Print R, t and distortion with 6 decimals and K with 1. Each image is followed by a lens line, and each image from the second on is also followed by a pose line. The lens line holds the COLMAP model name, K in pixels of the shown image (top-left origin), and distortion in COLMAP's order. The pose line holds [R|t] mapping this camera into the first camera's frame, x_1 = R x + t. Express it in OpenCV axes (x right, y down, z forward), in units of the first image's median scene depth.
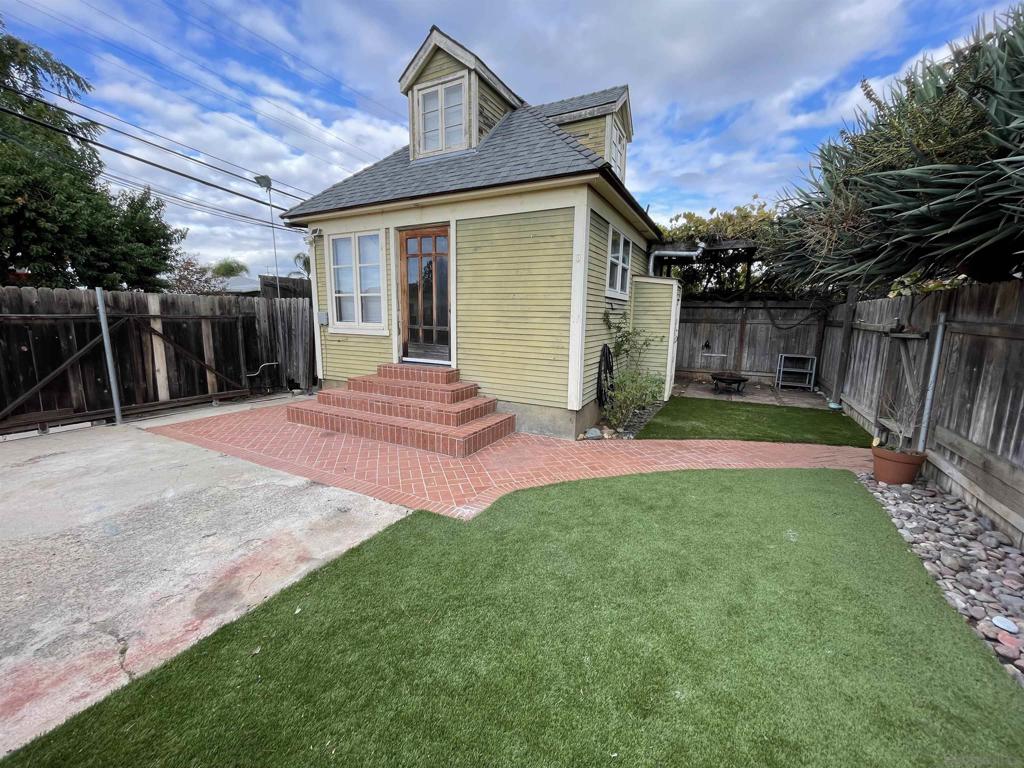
lens RADIAL K [[413.1, 0, 511.5], [0, 413.1, 382.1], [0, 0, 1]] dist [-0.002502, -0.000093]
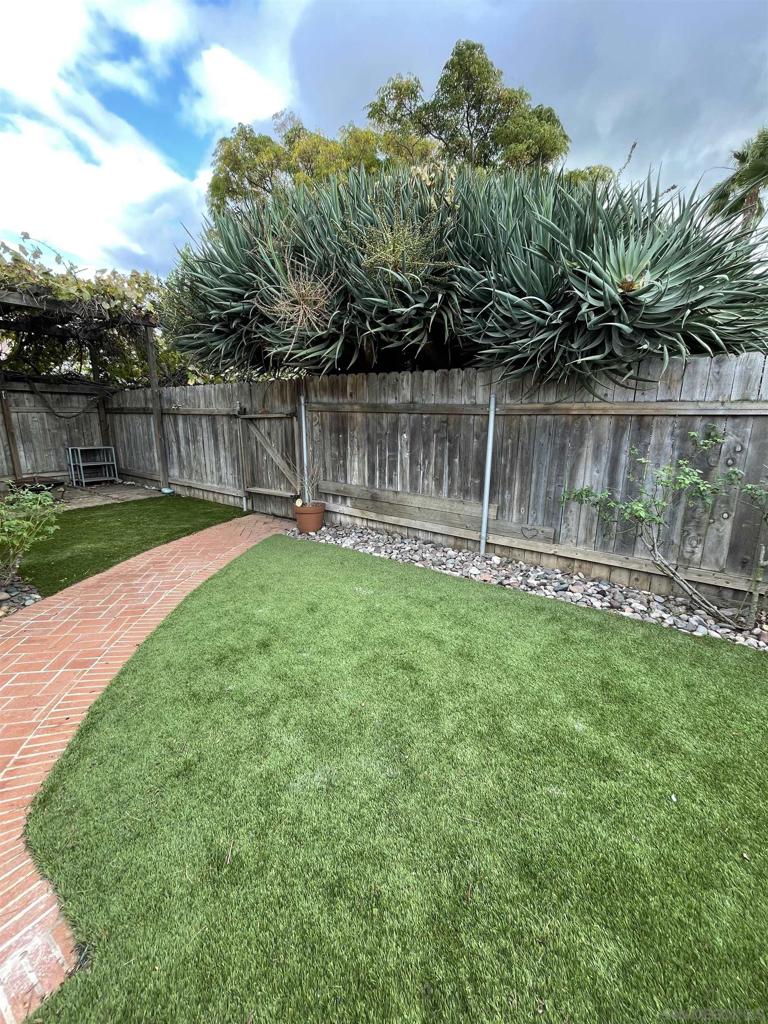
lens RADIAL K [[413.1, 0, 384.1], [0, 413.1, 509.2], [0, 0, 1]] dist [-0.002502, -0.000093]
pose [[0.142281, -0.229798, 0.962782, -0.178466], [0.154223, 0.965945, 0.207762, -0.035315], [-0.977738, 0.118923, 0.172876, 0.370427]]
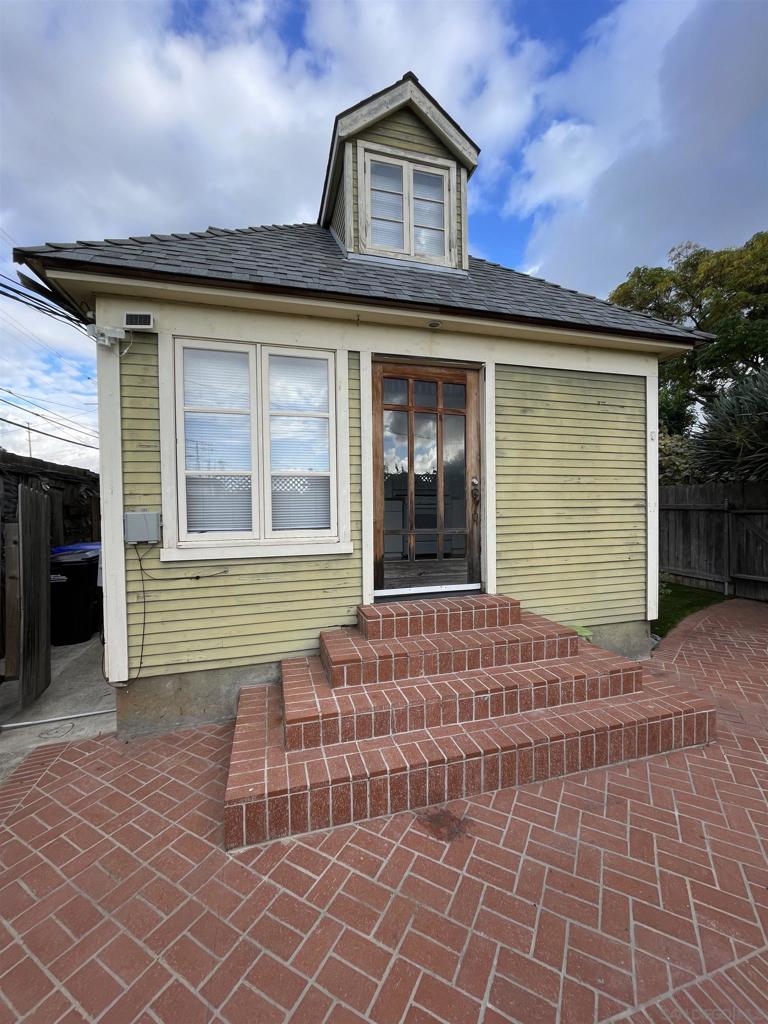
lens RADIAL K [[413.1, 0, 384.0], [0, 413.1, 508.2], [0, 0, 1]] dist [-0.002502, -0.000093]
pose [[0.723277, -0.033283, 0.689755, -0.712085], [0.134359, 0.986532, -0.093286, -0.130518], [-0.677361, 0.160147, 0.718008, 0.686684]]
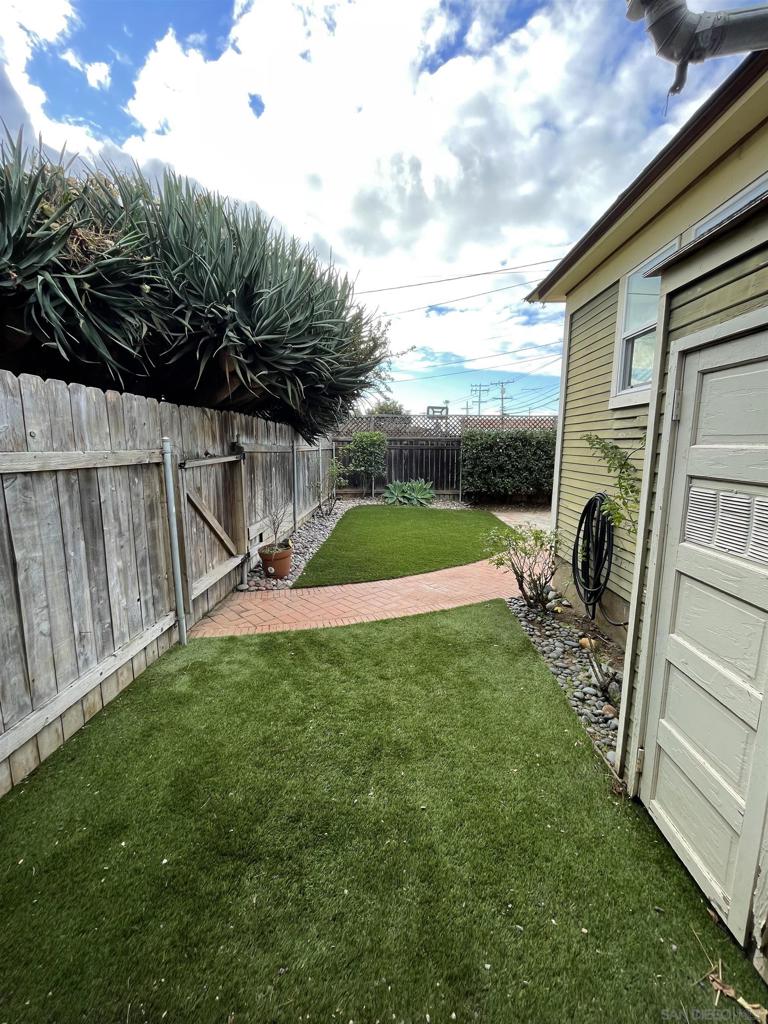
lens RADIAL K [[413.1, 0, 383.5], [0, 413.1, 509.0], [0, 0, 1]] dist [-0.002502, -0.000093]
pose [[-0.895768, 0.050085, -0.441691, 0.796996], [-0.086751, 0.954830, 0.284207, -0.220565], [0.435975, 0.292900, -0.850961, 1.448482]]
